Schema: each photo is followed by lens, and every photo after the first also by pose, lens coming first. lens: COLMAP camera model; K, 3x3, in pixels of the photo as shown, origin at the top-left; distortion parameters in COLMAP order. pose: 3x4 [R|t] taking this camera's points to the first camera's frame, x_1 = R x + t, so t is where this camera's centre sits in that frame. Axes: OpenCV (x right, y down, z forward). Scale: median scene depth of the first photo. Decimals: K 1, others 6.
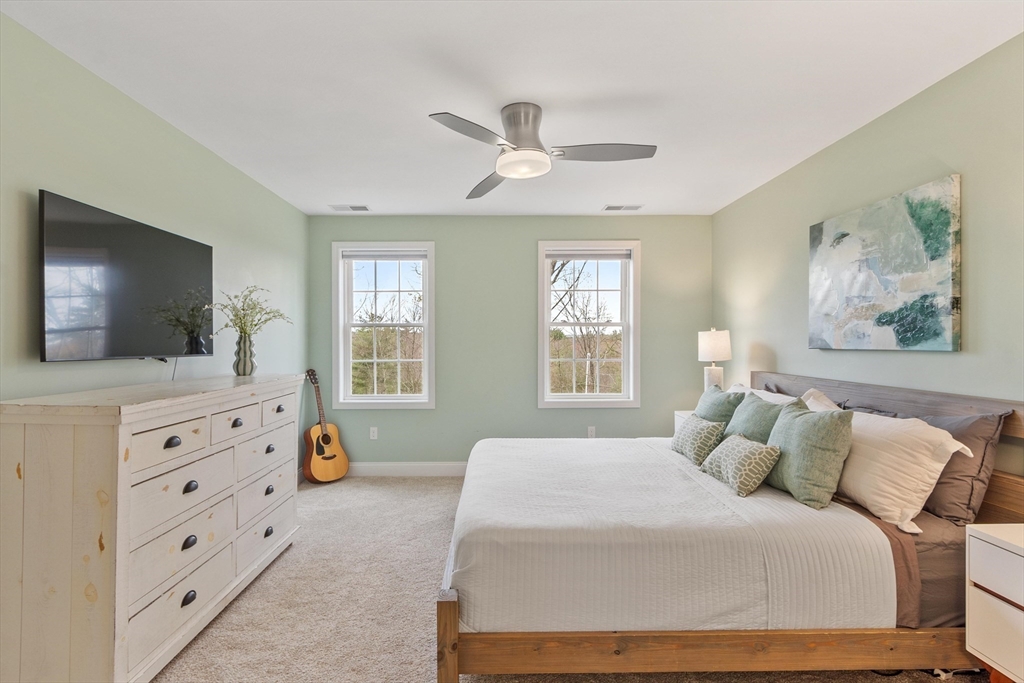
lens RADIAL K [[525.4, 0, 512.3], [0, 525.4, 342.8], [0, 0, 1]] dist [-0.001094, -0.000056]
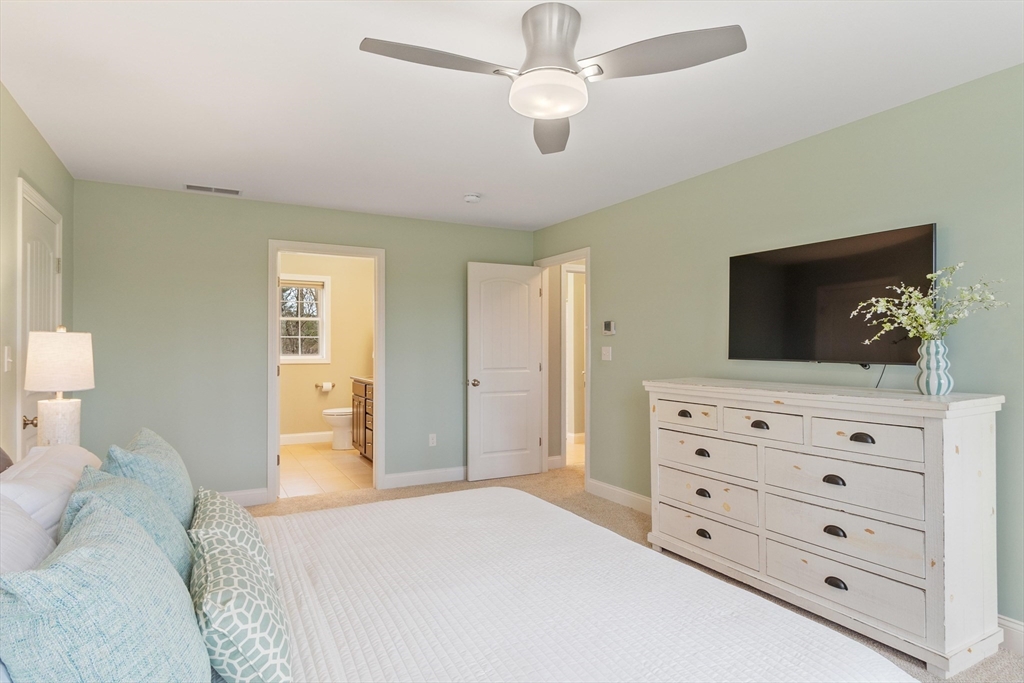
lens RADIAL K [[553.2, 0, 510.3], [0, 553.2, 341.2], [0, 0, 1]] dist [0.002835, -0.000623]
pose [[-0.875518, -0.001292, -0.483183, 0.527494], [0.000455, 0.999994, -0.003498, -0.013392], [0.483185, -0.003283, -0.875512, 2.013953]]
